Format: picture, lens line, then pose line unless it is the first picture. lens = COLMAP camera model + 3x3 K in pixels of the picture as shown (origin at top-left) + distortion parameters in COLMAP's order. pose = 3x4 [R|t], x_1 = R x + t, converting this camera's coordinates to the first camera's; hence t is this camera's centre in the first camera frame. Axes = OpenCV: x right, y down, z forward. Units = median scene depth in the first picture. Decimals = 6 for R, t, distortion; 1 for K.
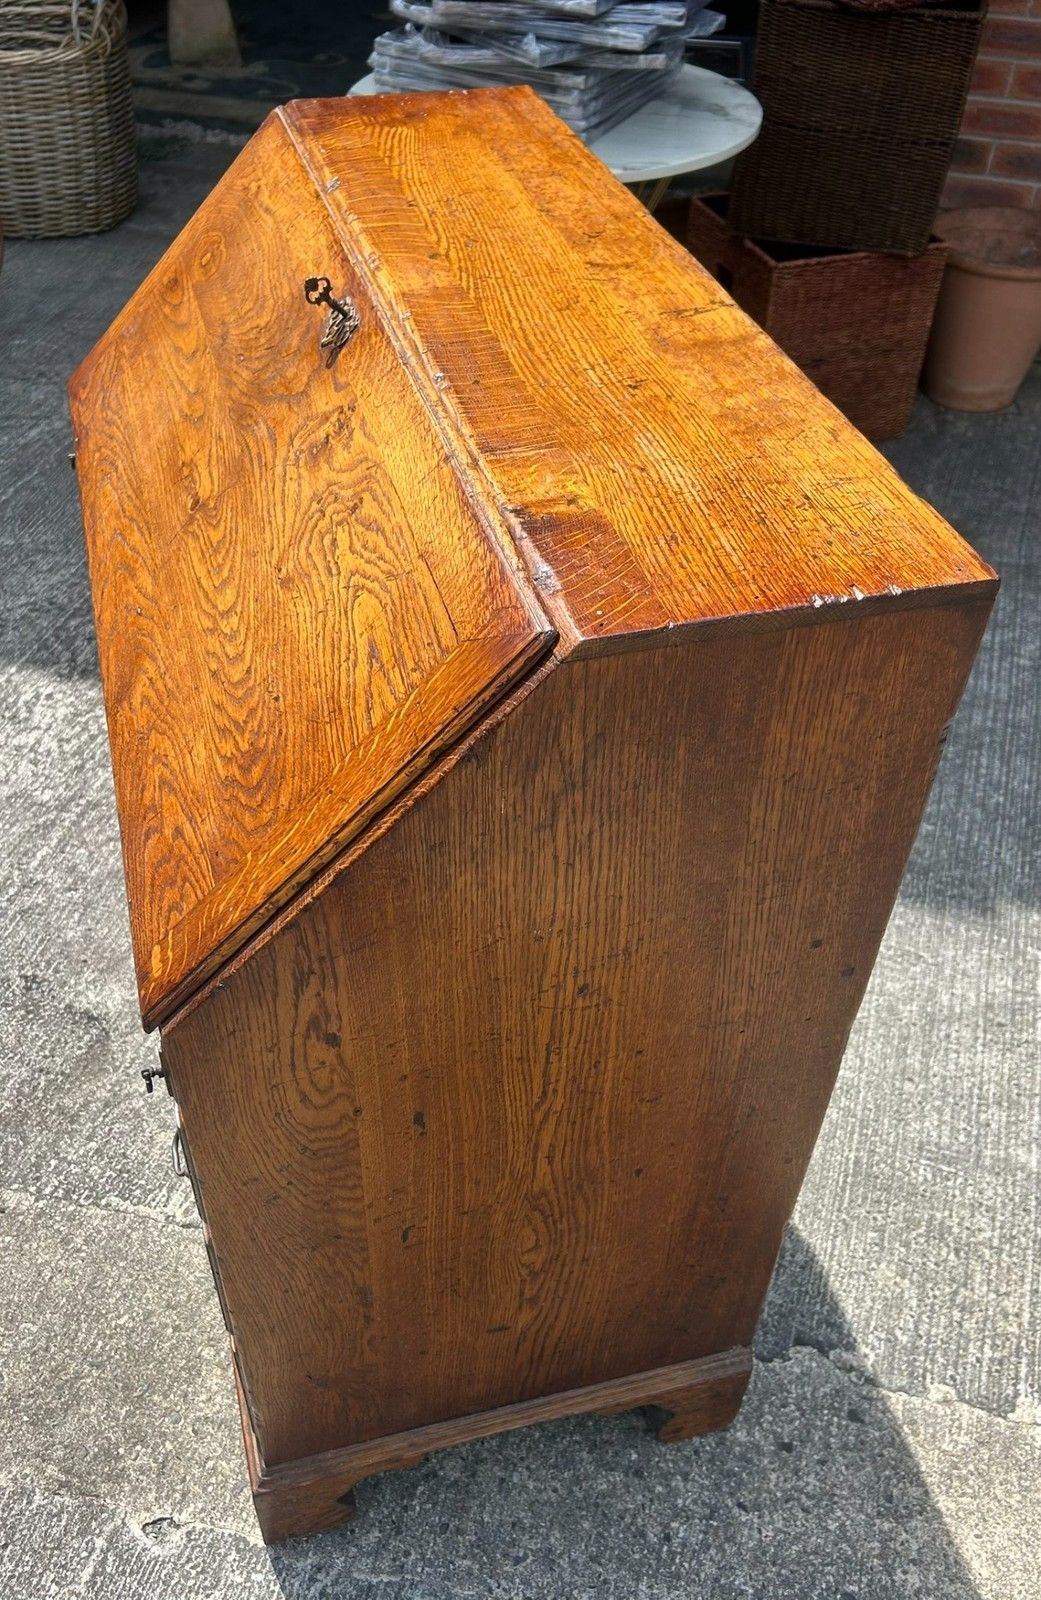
lens RADIAL K [[1372.3, 0, 471.9], [0, 1372.3, 888.3], [0, 0, 1]] dist [0.038141, -0.030695]
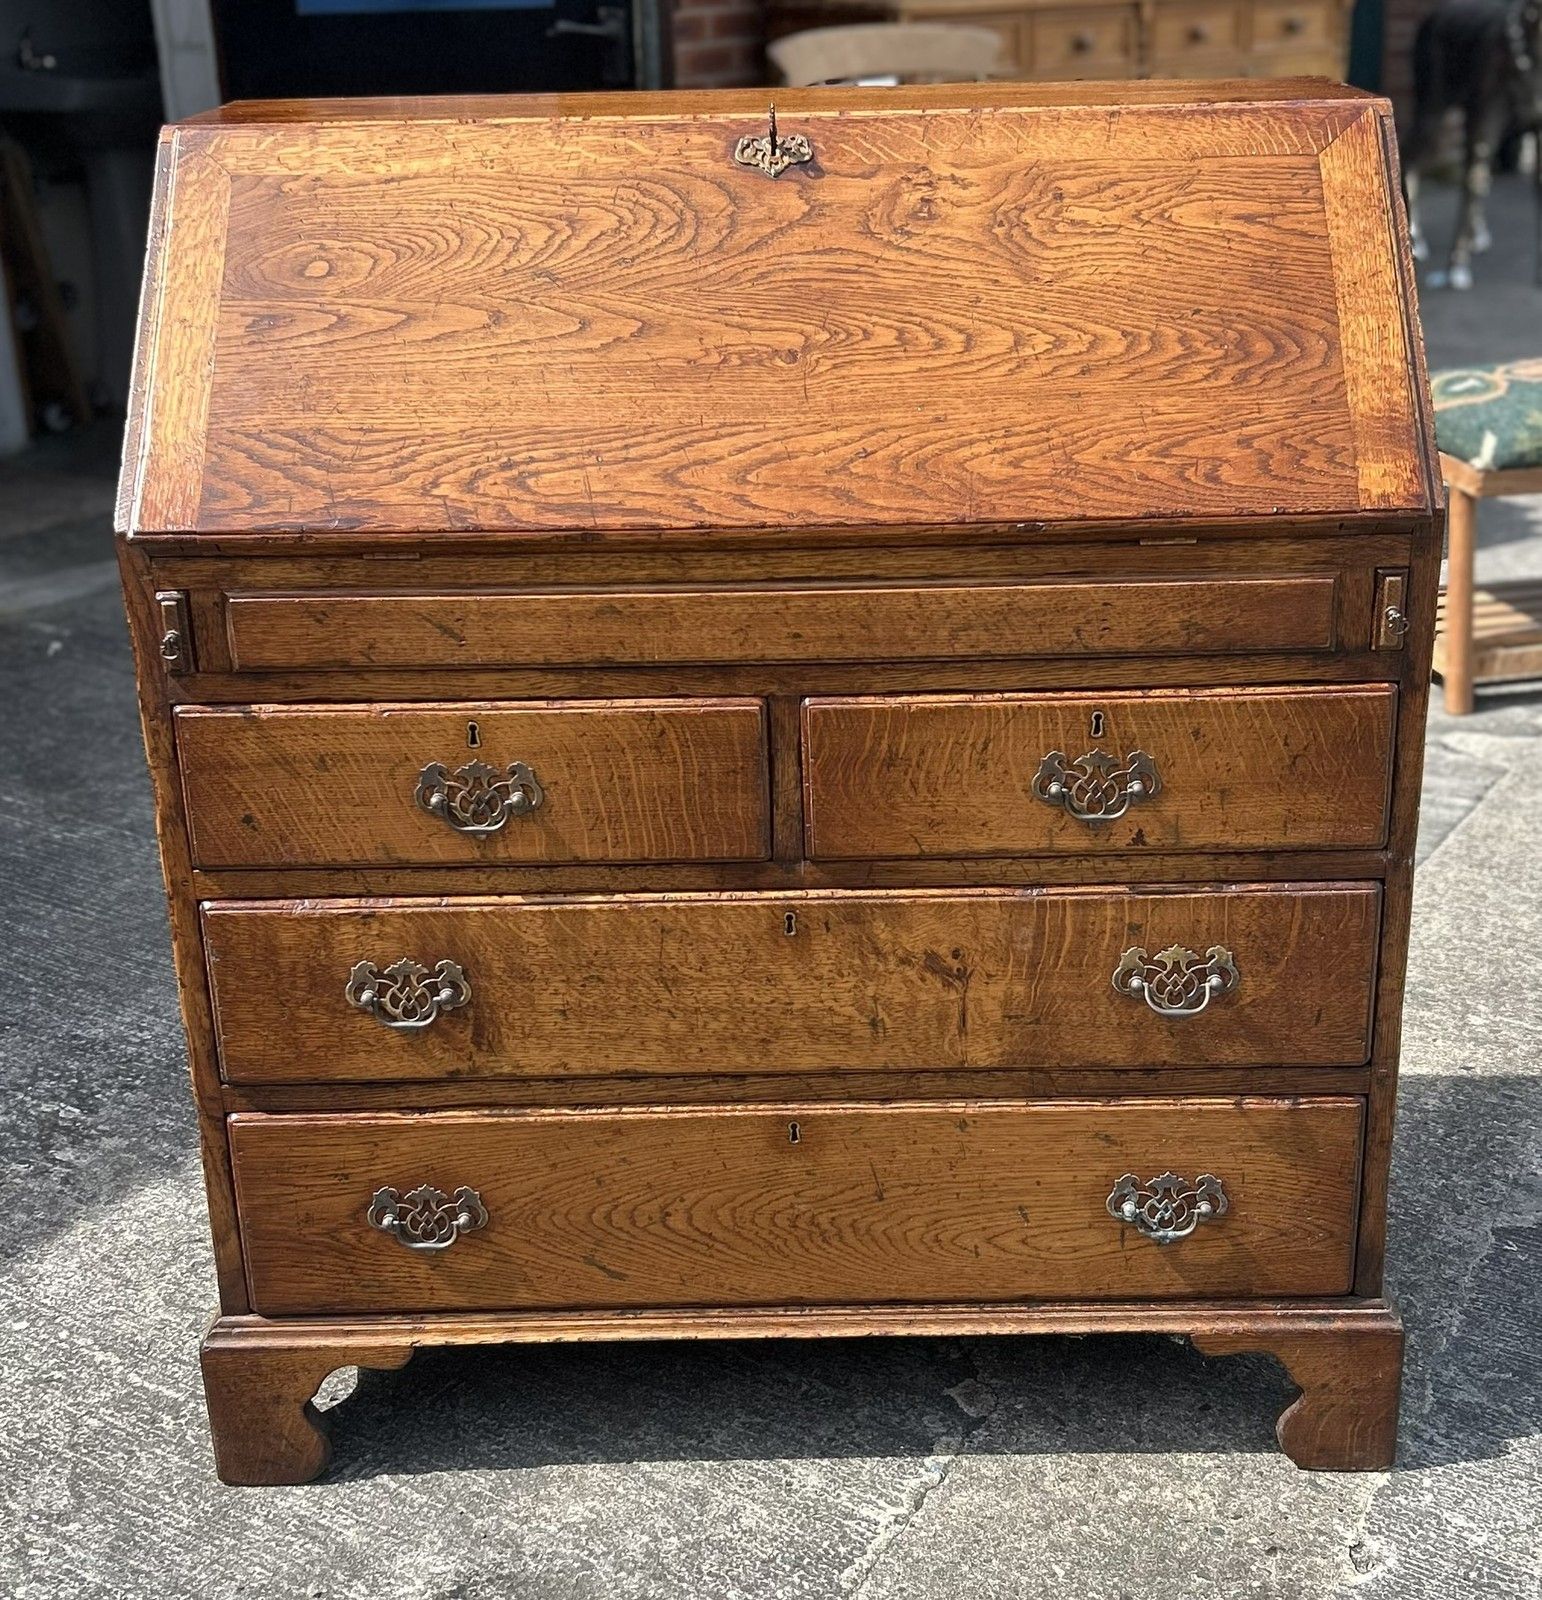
lens RADIAL K [[2323.7, 0, 805.1], [0, 2323.7, 814.4], [0, 0, 1]] dist [0.035220, 0.000000]
pose [[0.254772, -0.370106, 0.893372, -1.312437], [0.702996, 0.705258, 0.091693, -0.157521], [-0.663994, 0.604676, 0.439863, 0.400229]]
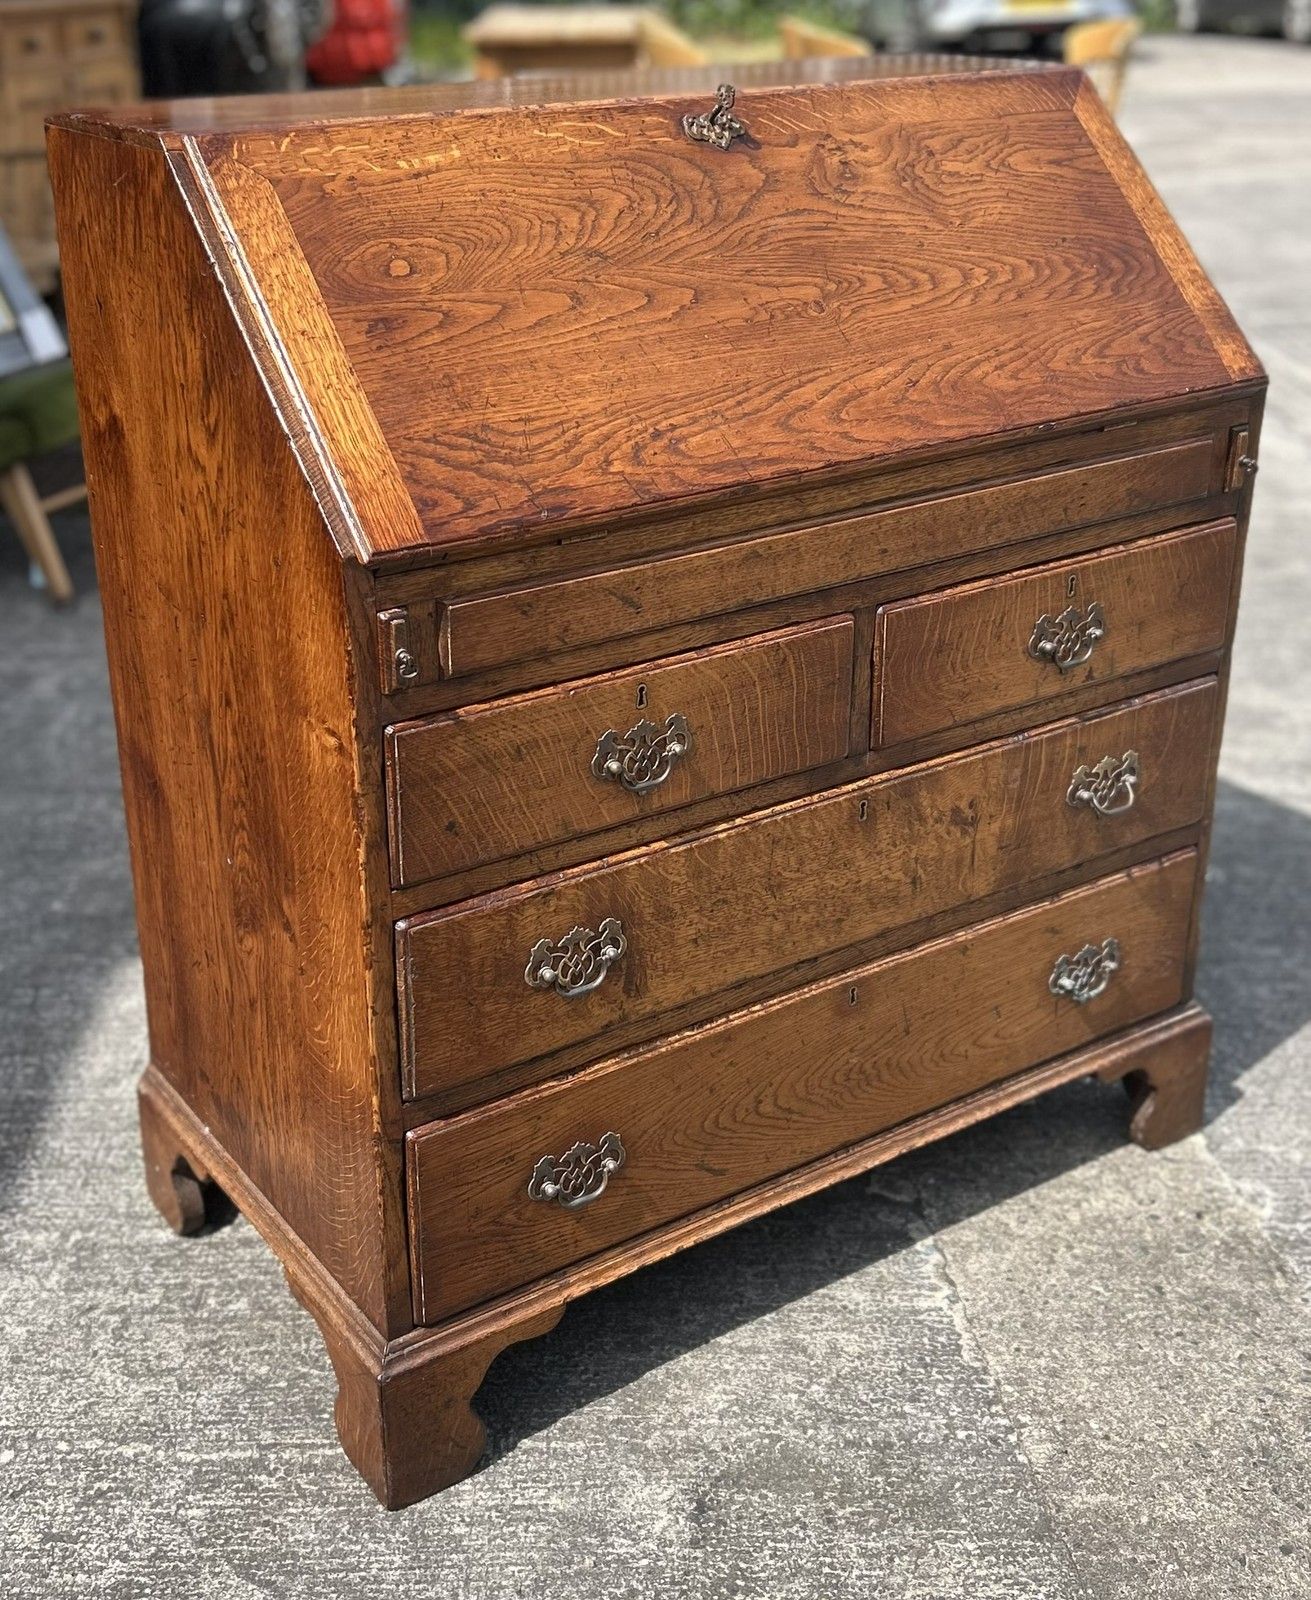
lens RADIAL K [[1983.8, 0, 563.3], [0, 1983.8, 691.6], [0, 0, 1]] dist [0.014510, 0.000000]
pose [[-0.316866, -0.355294, 0.879410, -1.188894], [0.680290, 0.560944, 0.471750, -0.731225], [-0.660910, 0.747735, 0.063959, 0.977823]]
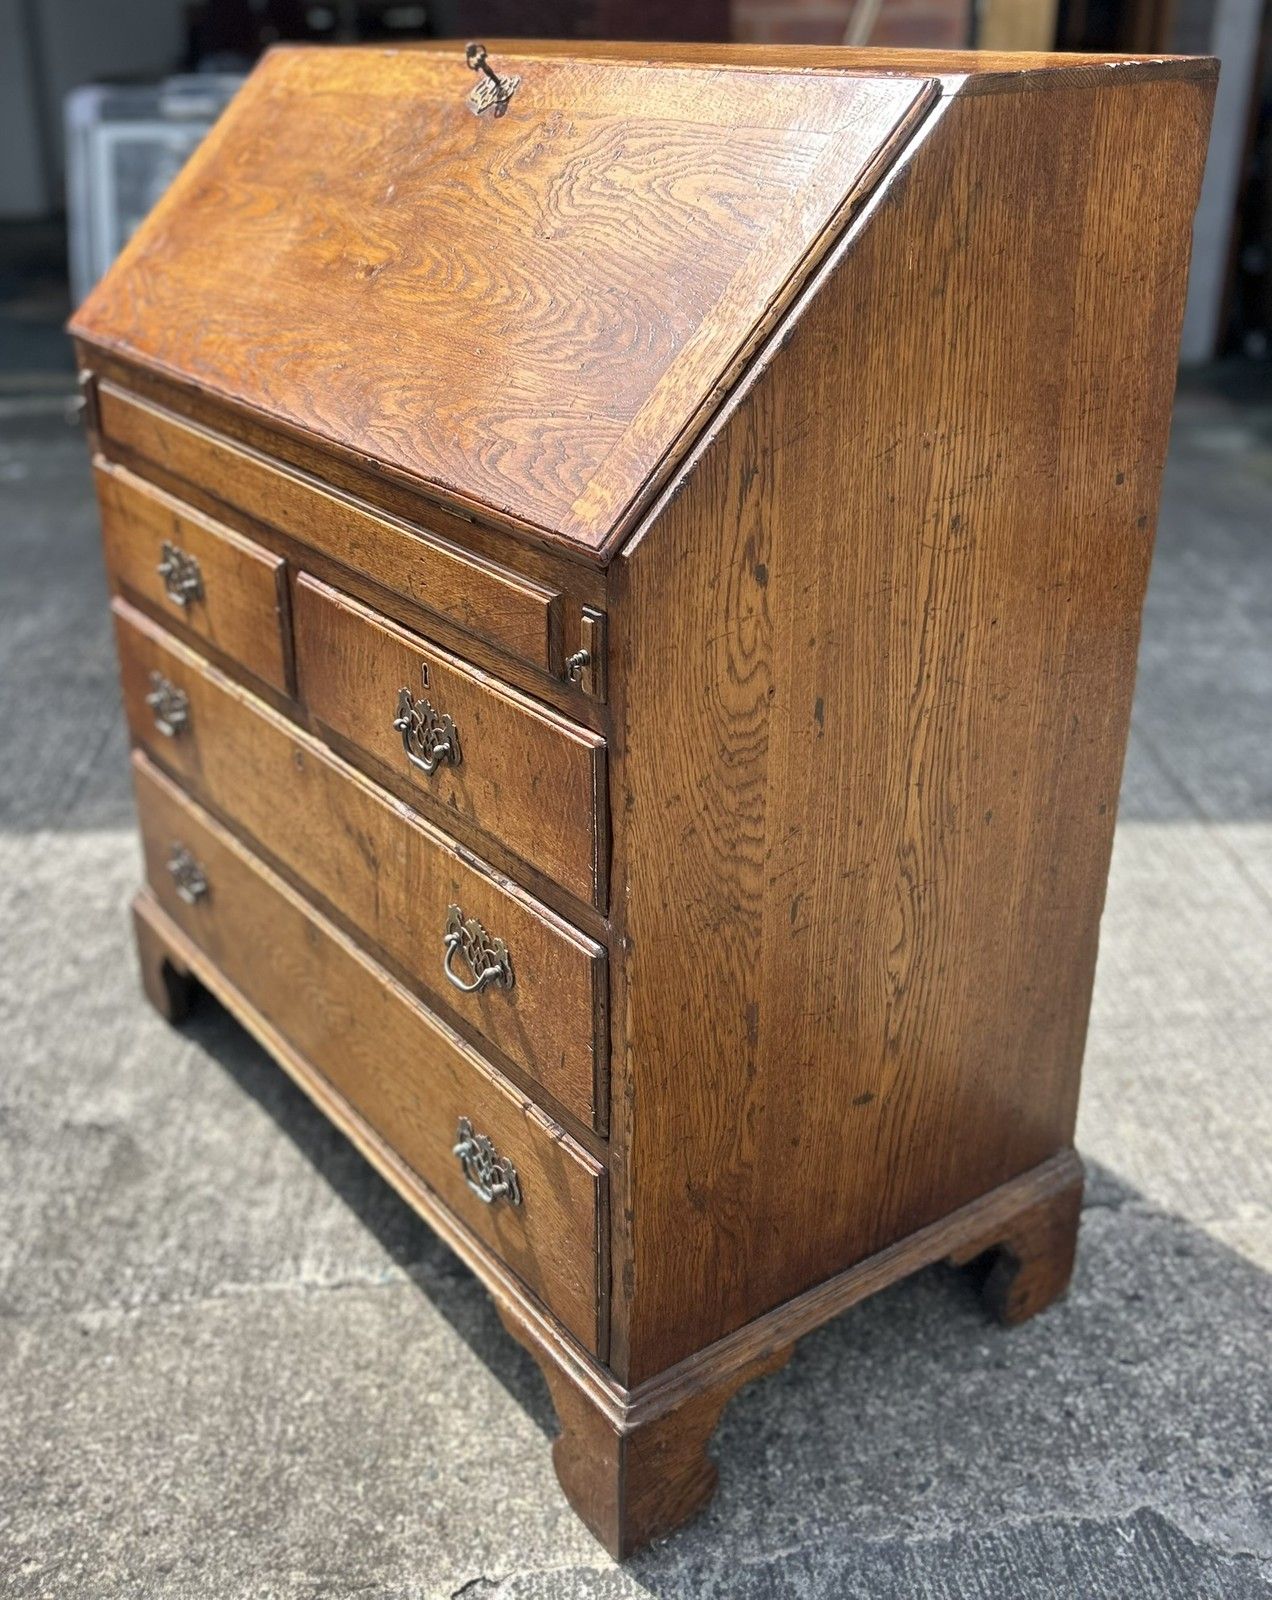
lens RADIAL K [[1693.0, 0, 522.1], [0, 1693.0, 709.3], [0, 0, 1]] dist [0.022990, 0.000000]
pose [[0.944279, -0.156775, 0.289412, -0.395154], [0.253492, 0.907249, -0.335621, 0.352291], [-0.209952, 0.390283, 0.896437, 0.002512]]
